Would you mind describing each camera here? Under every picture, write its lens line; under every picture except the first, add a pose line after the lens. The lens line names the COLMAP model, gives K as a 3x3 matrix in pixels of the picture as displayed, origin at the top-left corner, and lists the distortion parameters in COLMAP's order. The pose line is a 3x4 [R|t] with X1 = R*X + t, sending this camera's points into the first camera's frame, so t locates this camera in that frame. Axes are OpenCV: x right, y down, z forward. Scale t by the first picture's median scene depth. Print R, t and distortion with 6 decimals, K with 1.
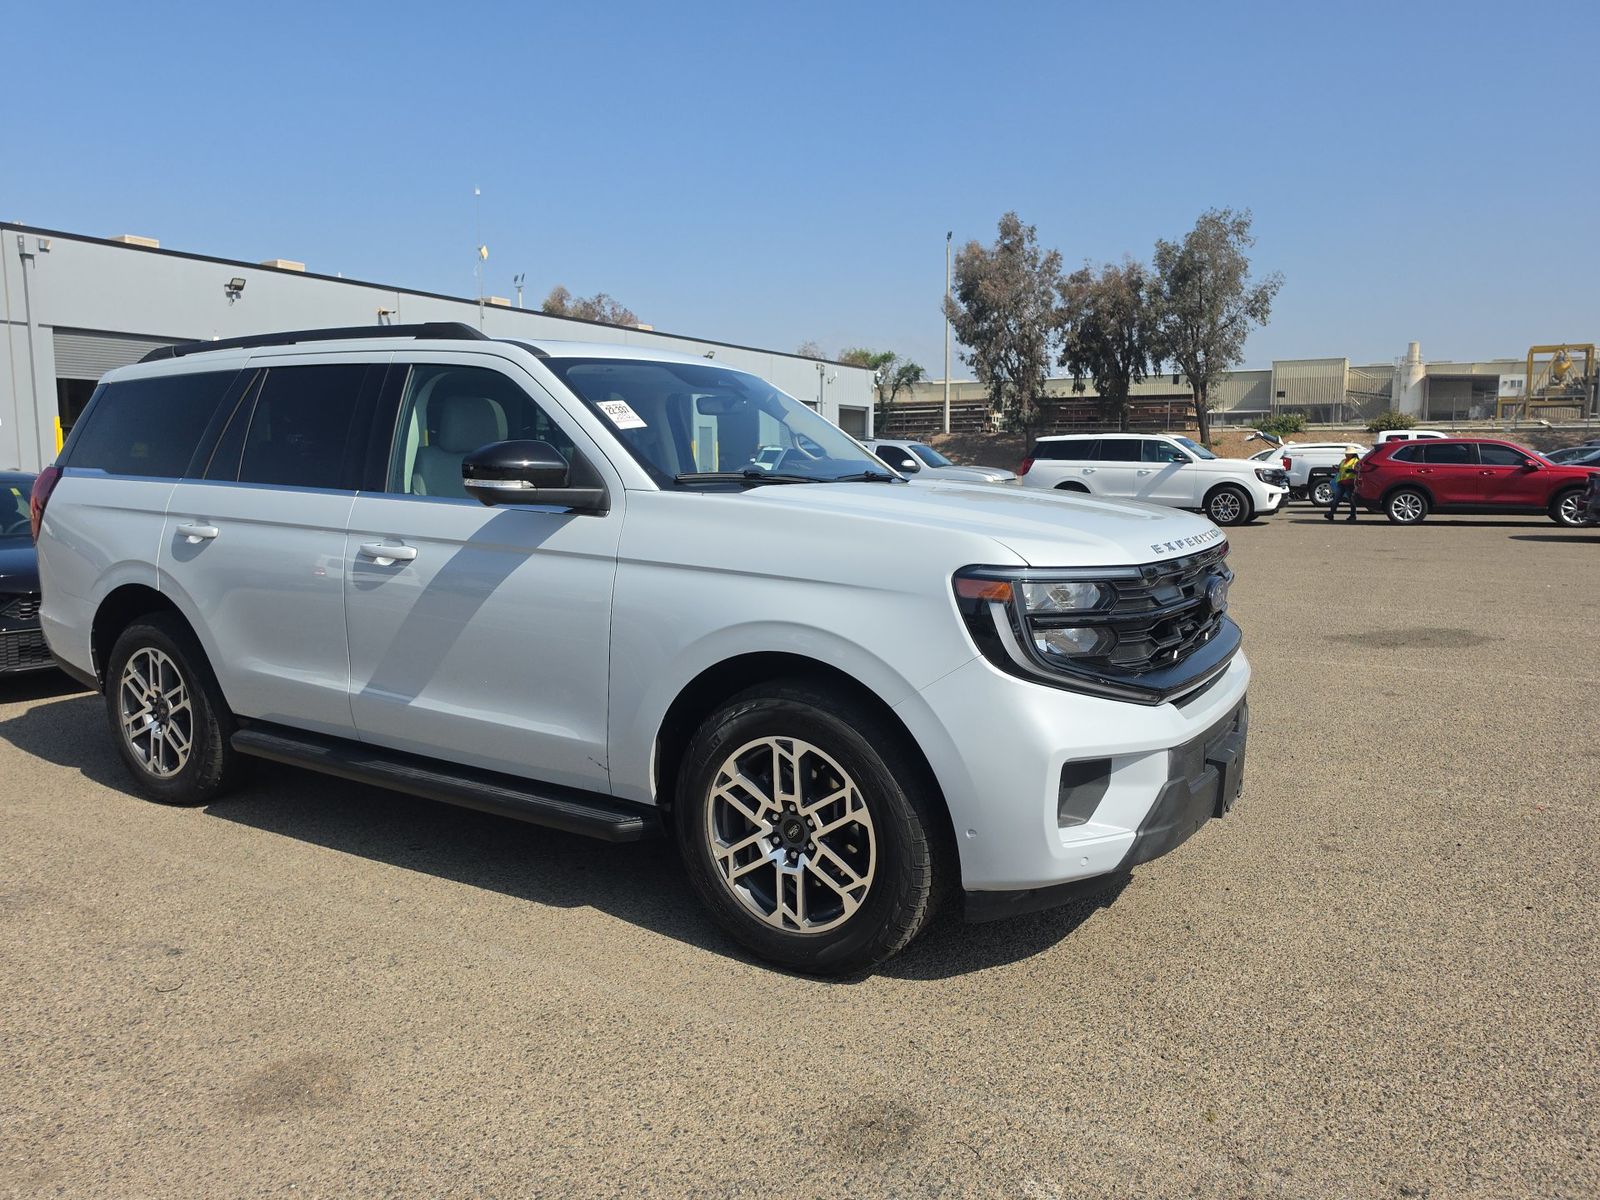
lens RADIAL K [[1147.2, 0, 807.4], [0, 1147.2, 568.9], [0, 0, 1]] dist [0.012457, -0.002043]
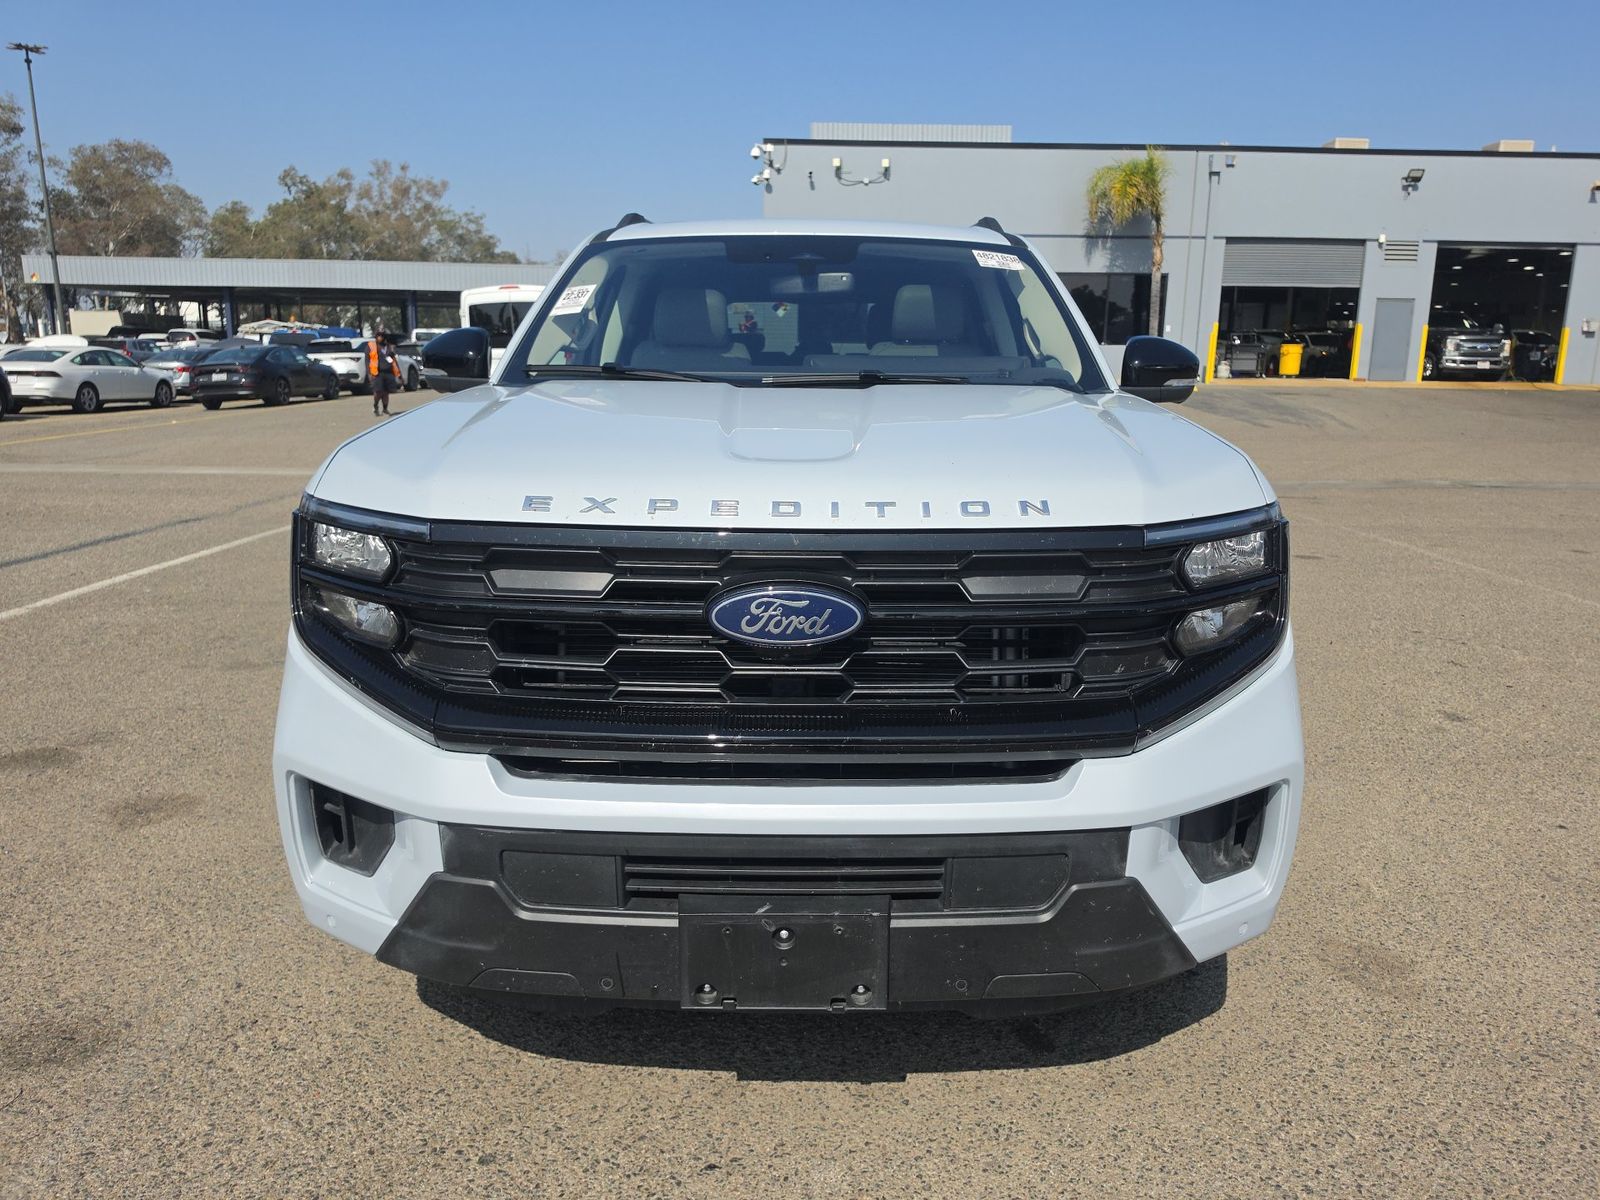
lens RADIAL K [[1147.2, 0, 807.4], [0, 1147.2, 568.9], [0, 0, 1]] dist [0.012457, -0.002043]
pose [[0.499637, 0.171545, -0.849079, 0.492665], [-0.102883, 0.985009, 0.138467, -0.047223], [0.860103, 0.018173, 0.509796, 0.451454]]
